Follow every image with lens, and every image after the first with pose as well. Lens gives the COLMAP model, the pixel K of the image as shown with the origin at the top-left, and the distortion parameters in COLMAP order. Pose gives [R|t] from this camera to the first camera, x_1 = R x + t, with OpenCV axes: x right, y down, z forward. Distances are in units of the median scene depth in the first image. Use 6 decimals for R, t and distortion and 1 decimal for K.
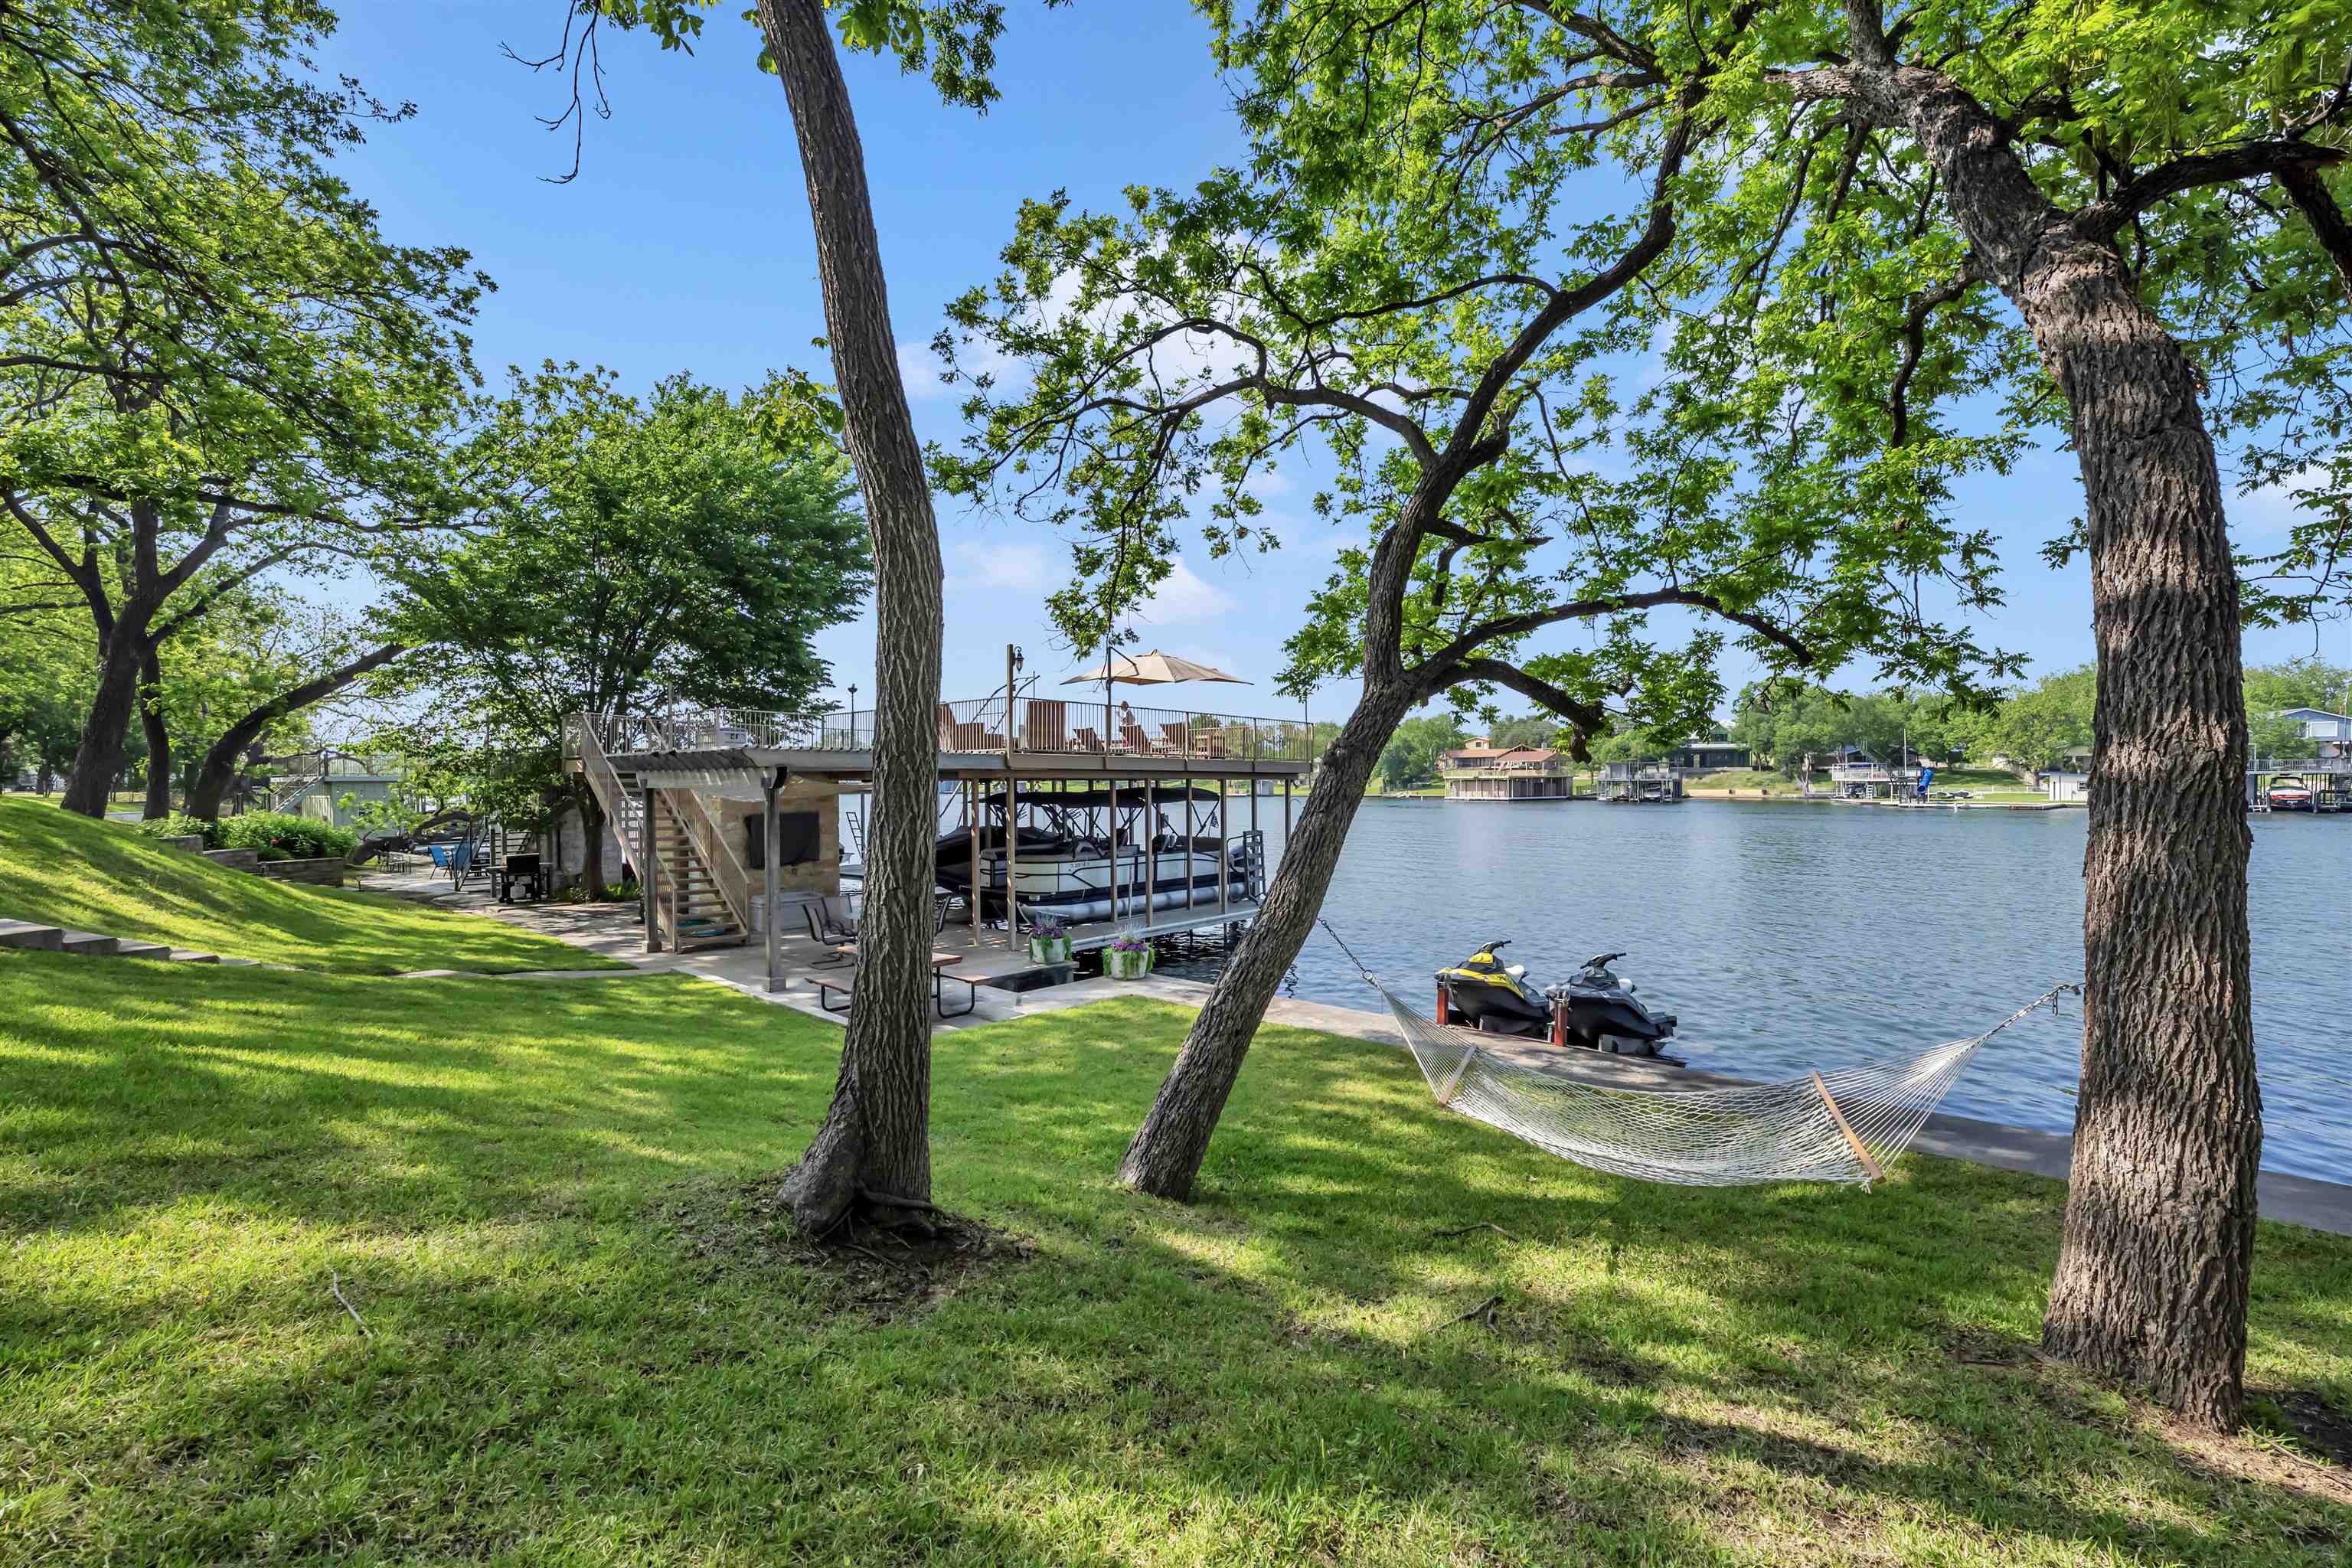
lens RADIAL K [[954.1, 0, 1172.3], [0, 954.1, 787.6], [0, 0, 1]] dist [-0.008386, 0.000221]
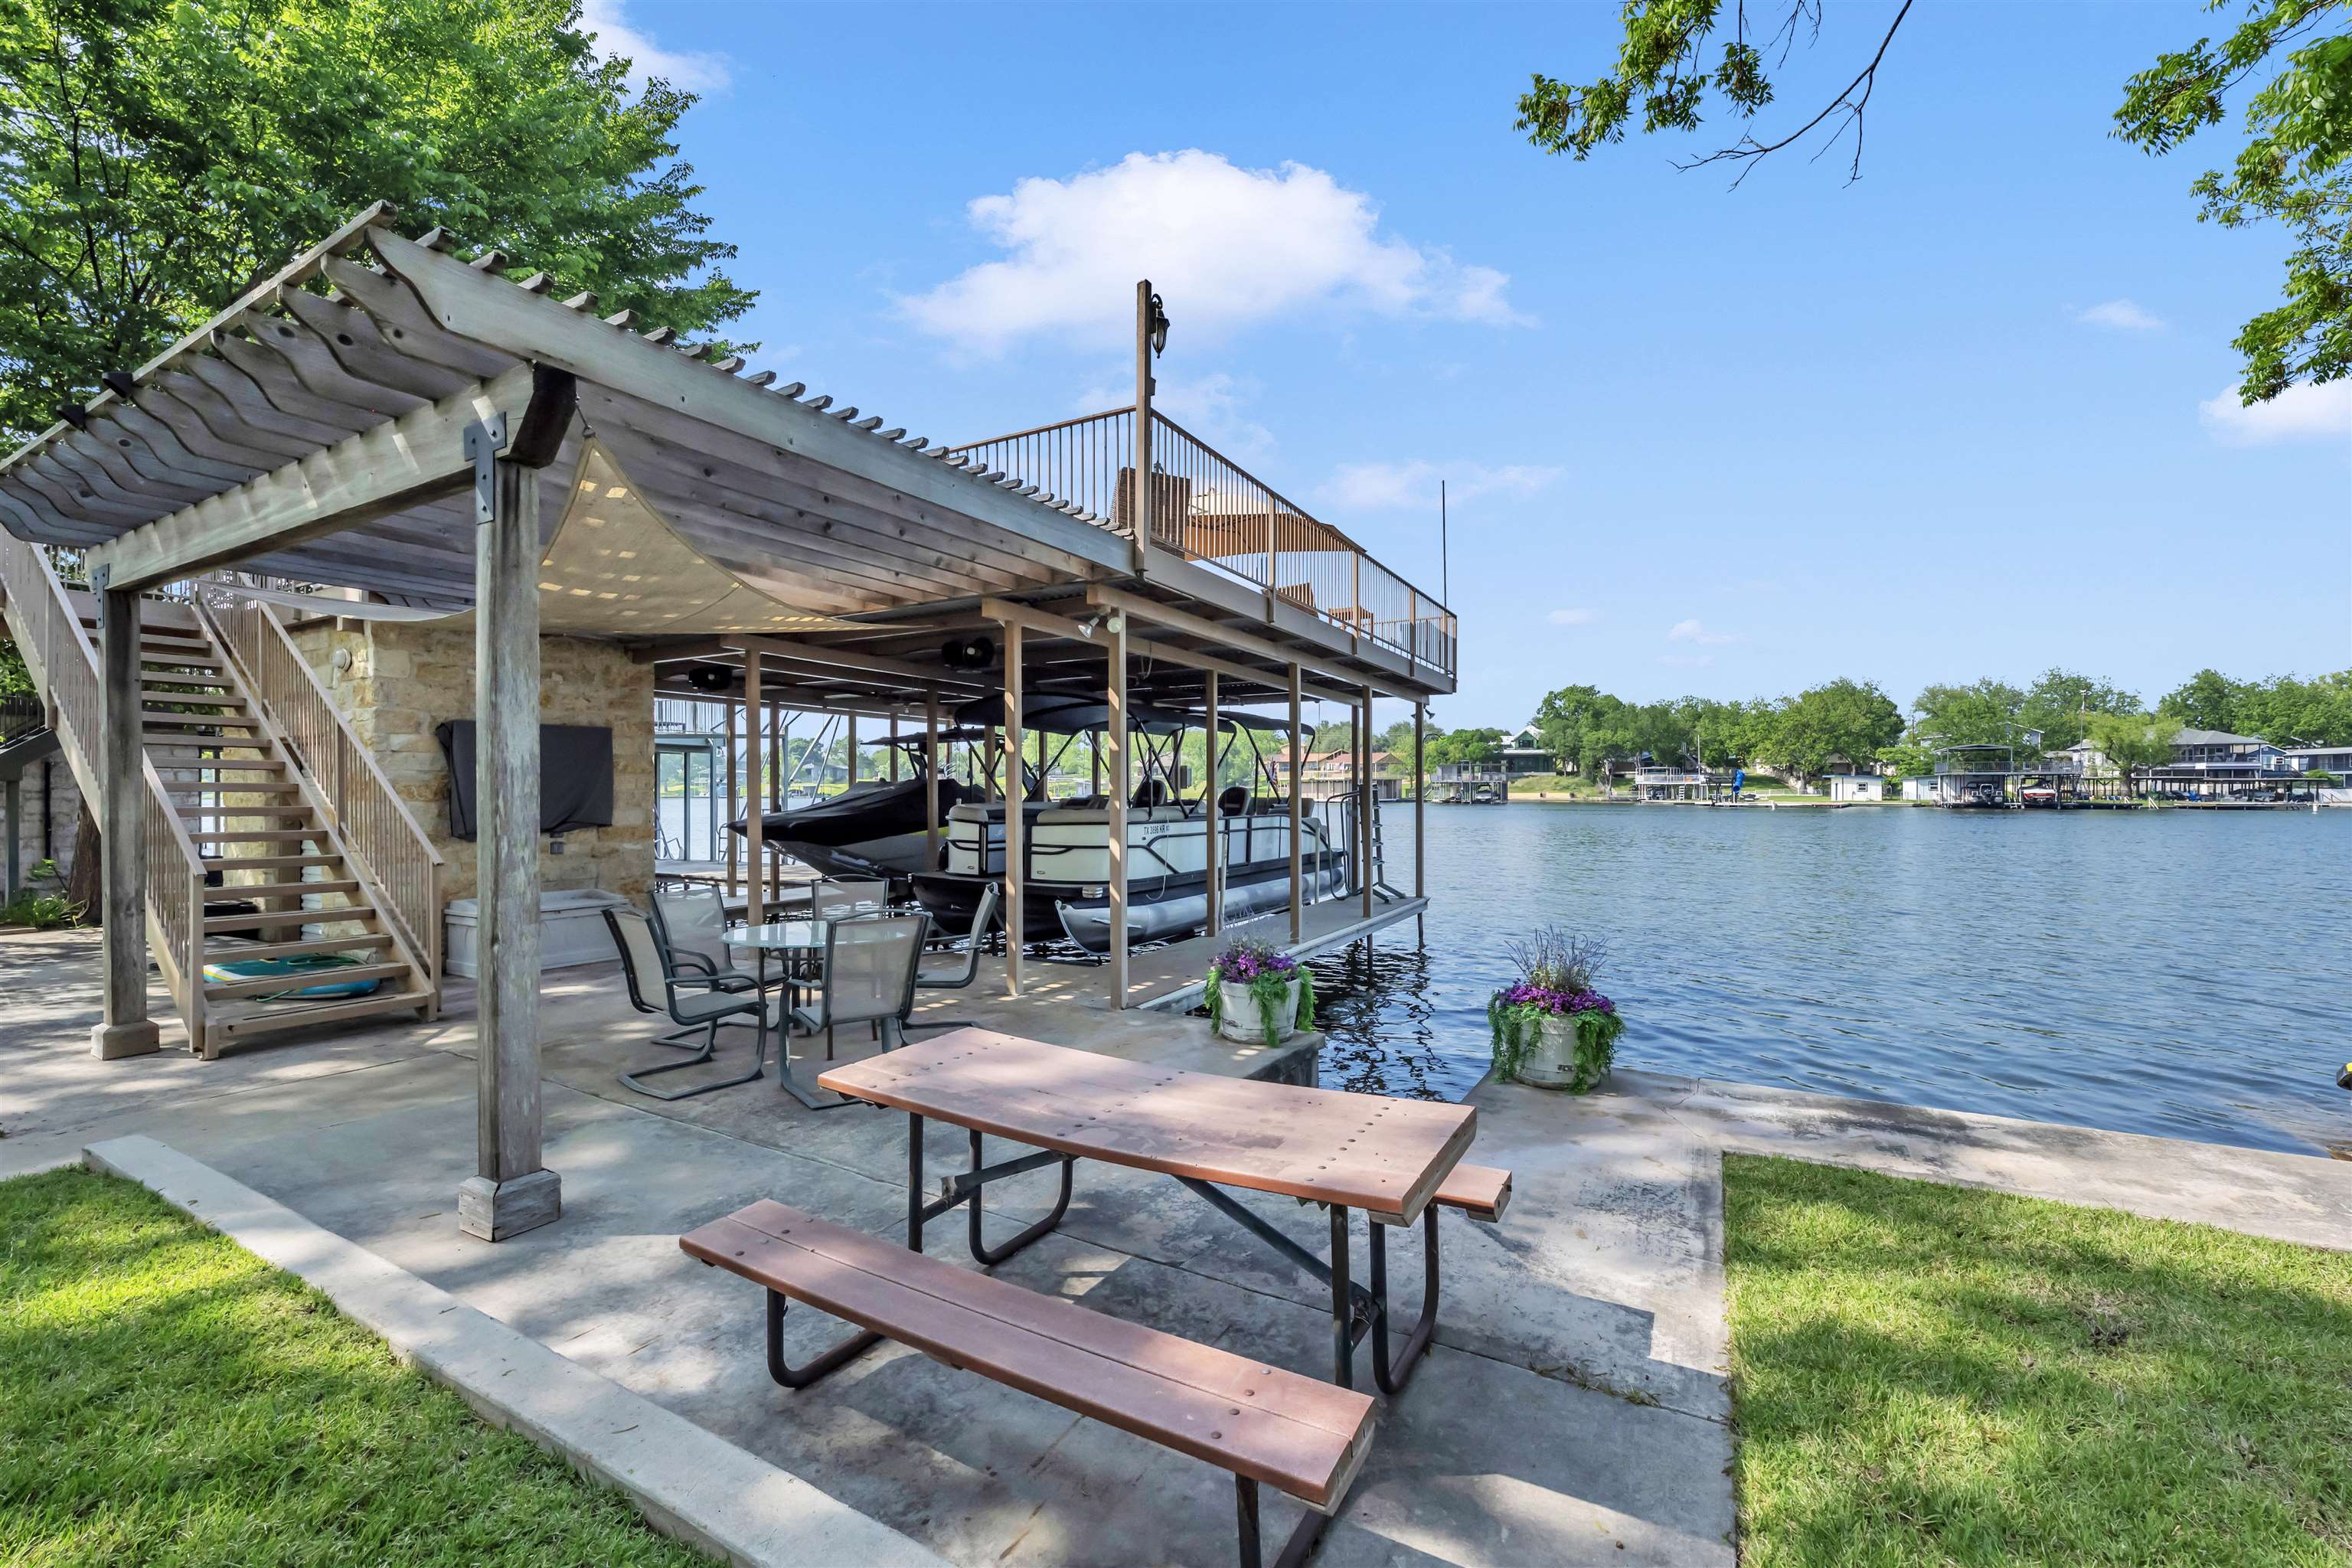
lens RADIAL K [[954.1, 0, 1177.9], [0, 954.1, 791.1], [0, 0, 1]] dist [-0.008386, 0.000221]
pose [[0.971059, 0.007106, 0.238736, -0.191578], [-0.004819, 0.999937, -0.010164, 0.058093], [-0.238793, 0.008720, 0.971031, 0.429281]]
